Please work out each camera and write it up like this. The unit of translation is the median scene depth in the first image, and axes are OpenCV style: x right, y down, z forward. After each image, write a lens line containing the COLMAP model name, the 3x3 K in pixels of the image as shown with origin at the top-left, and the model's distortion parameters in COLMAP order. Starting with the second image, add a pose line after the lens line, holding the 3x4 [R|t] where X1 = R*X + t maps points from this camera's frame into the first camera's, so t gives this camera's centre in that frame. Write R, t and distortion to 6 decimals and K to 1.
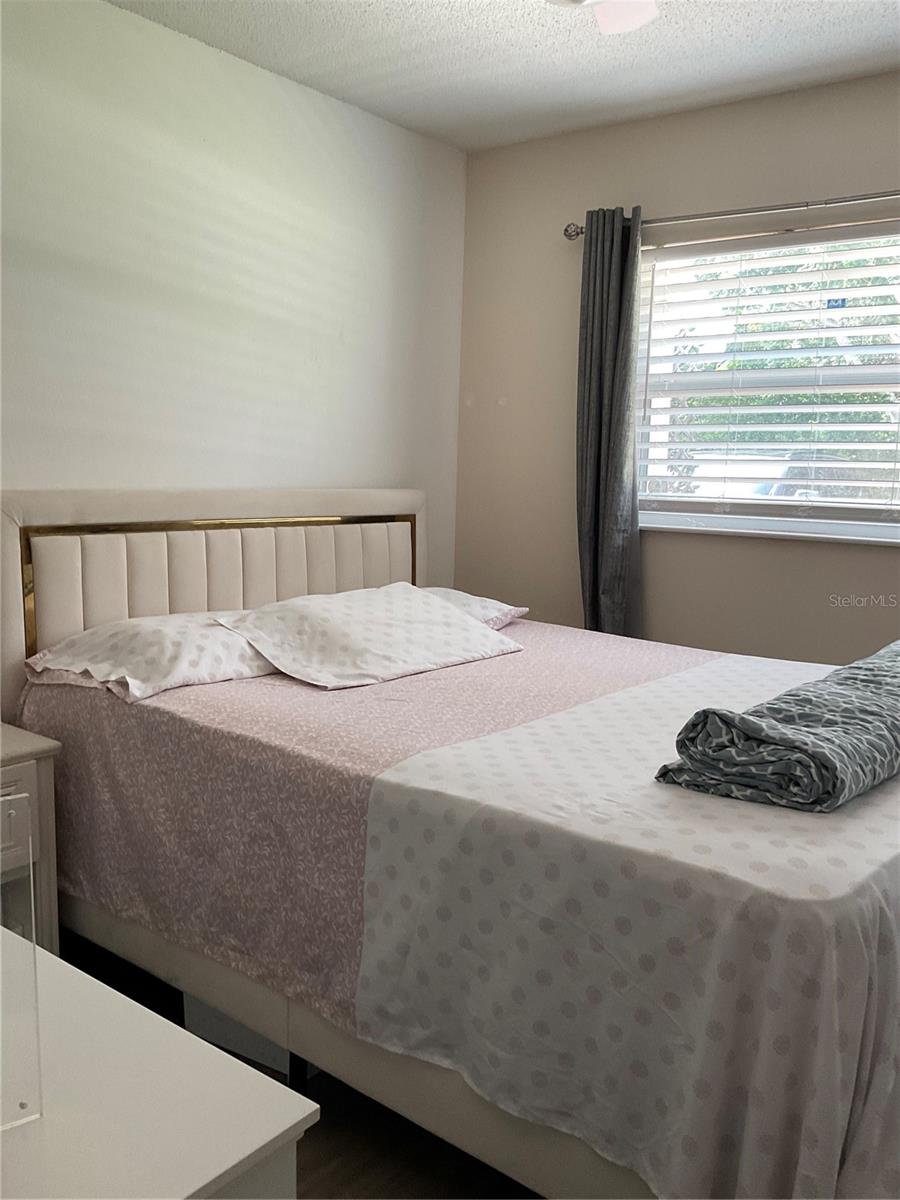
lens RADIAL K [[992.6, 0, 447.5], [0, 992.6, 604.9], [0, 0, 1]] dist [0.095792, -0.204077]
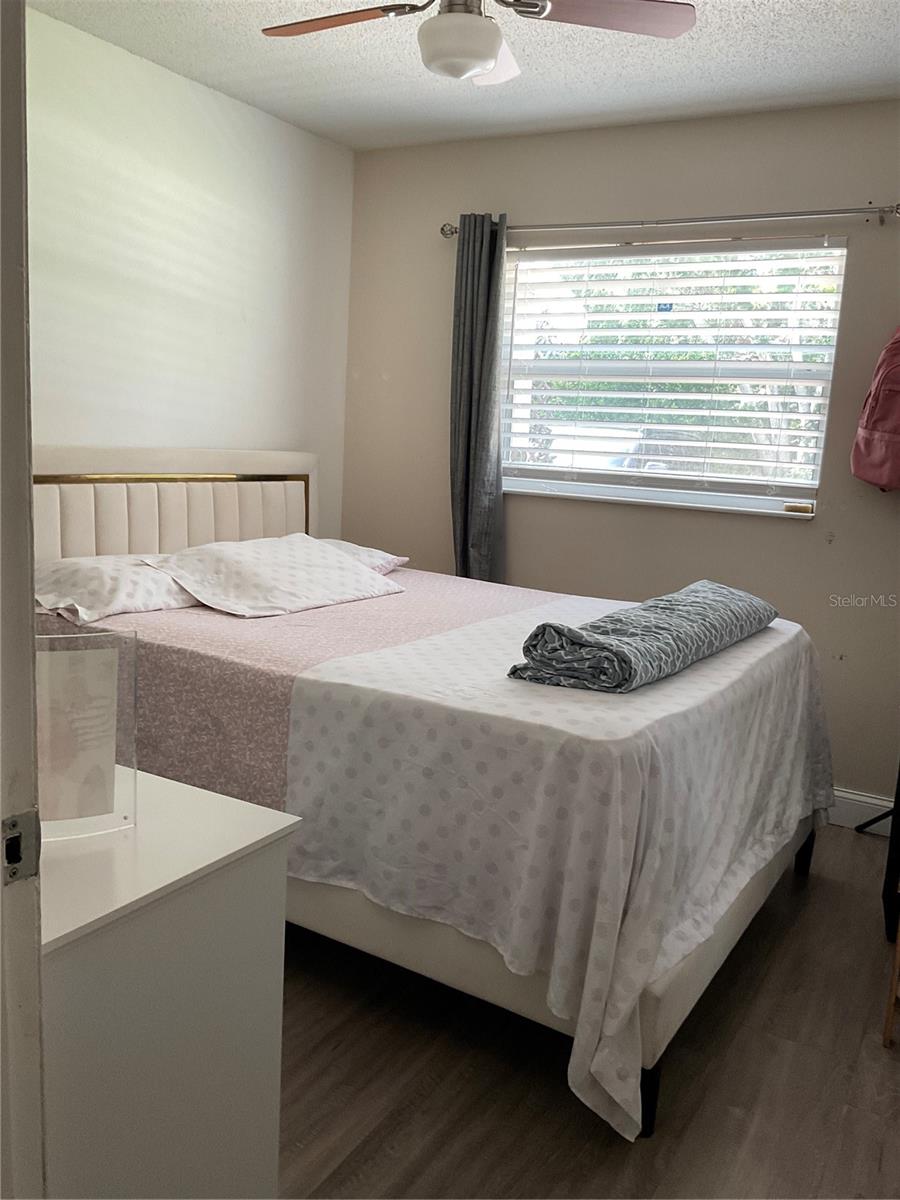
lens RADIAL K [[1005.6, 0, 469.3], [0, 1005.6, 604.8], [0, 0, 1]] dist [0.100380, -0.207271]
pose [[0.988442, 0.005617, 0.151493, -0.041861], [-0.010695, 0.999407, 0.032720, 0.029282], [-0.151219, -0.033962, 0.987917, -0.281120]]
